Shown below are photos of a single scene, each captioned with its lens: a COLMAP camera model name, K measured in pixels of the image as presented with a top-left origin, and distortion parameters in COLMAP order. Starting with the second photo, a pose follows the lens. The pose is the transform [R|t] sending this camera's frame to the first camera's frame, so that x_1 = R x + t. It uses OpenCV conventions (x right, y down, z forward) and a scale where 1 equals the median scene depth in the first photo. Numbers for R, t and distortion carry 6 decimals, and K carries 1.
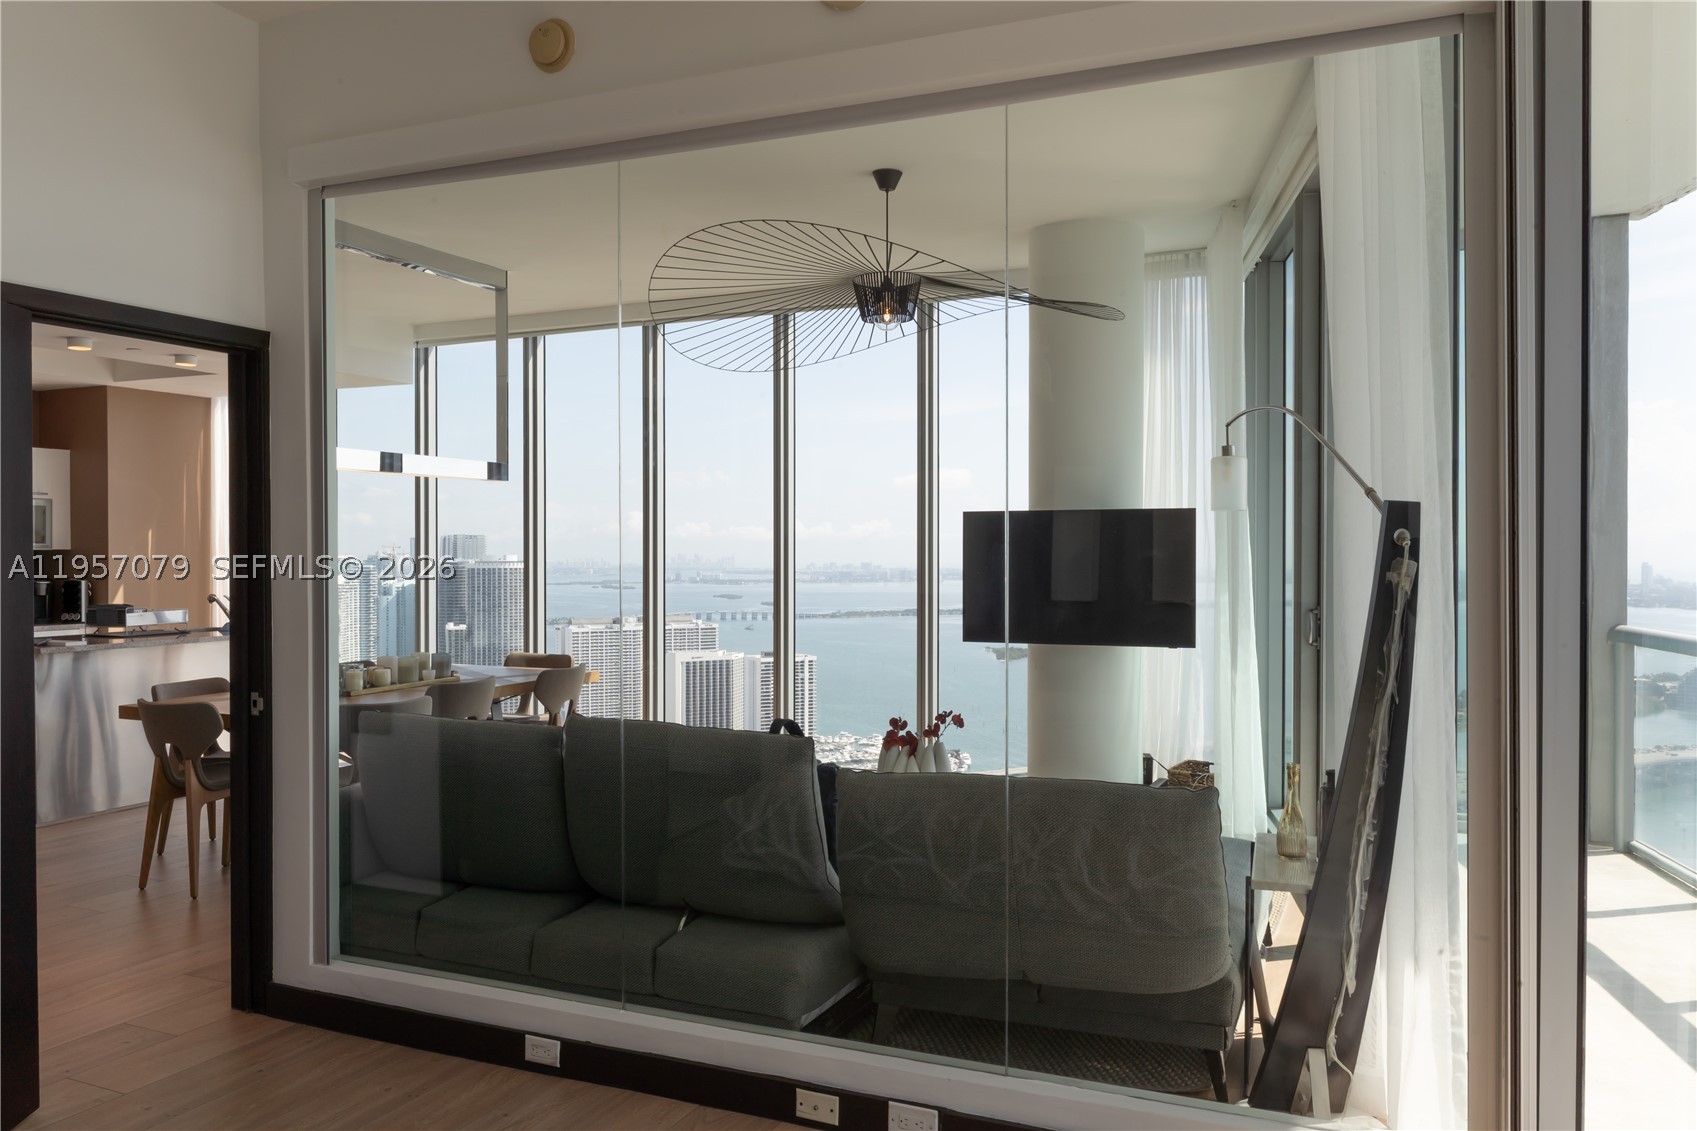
lens RADIAL K [[1310.3, 0, 848.5], [0, 1310.3, 565.5], [0, 0, 1]] dist [-0.028308, -0.000524]
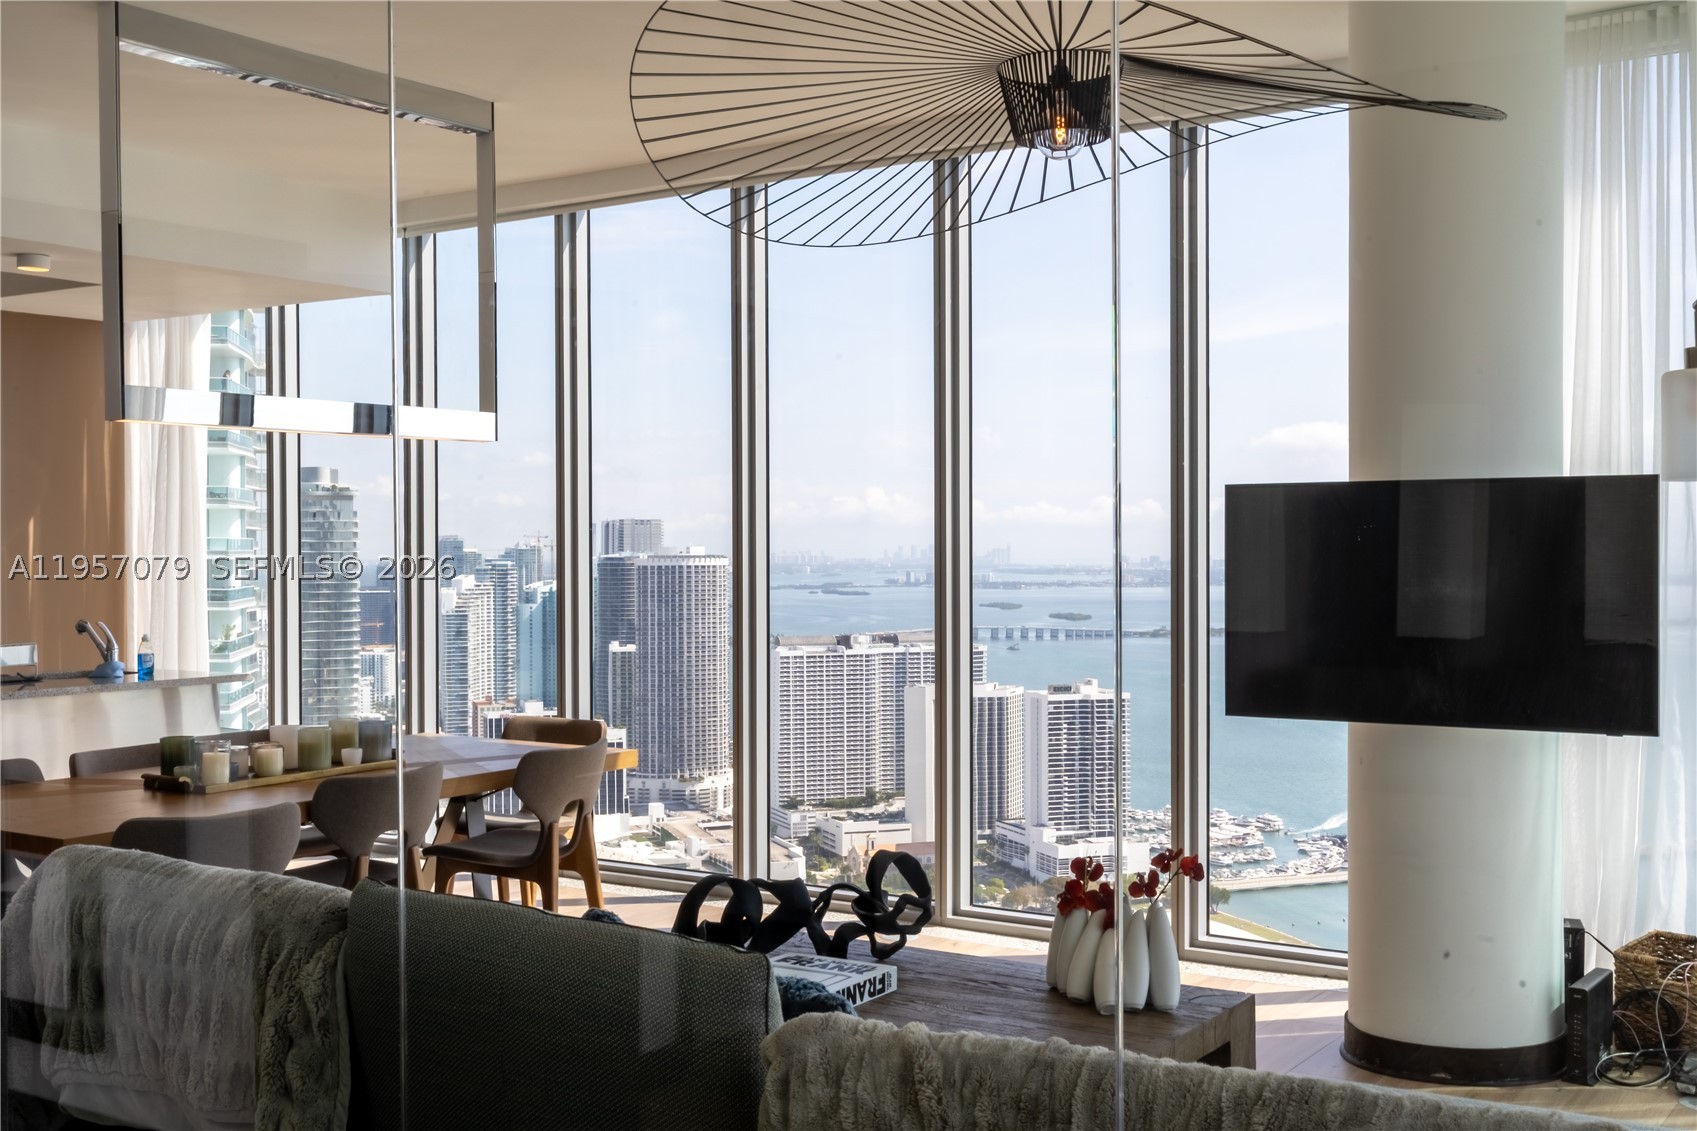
lens RADIAL K [[1877.1, 0, 848.5], [0, 1877.1, 565.5], [0, 0, 1]] dist [0.005604, -0.003444]
pose [[0.984546, -0.001576, -0.175122, 0.057076], [0.002045, 0.999995, 0.002499, -0.007176], [0.175117, -0.002819, 0.984544, 0.145731]]
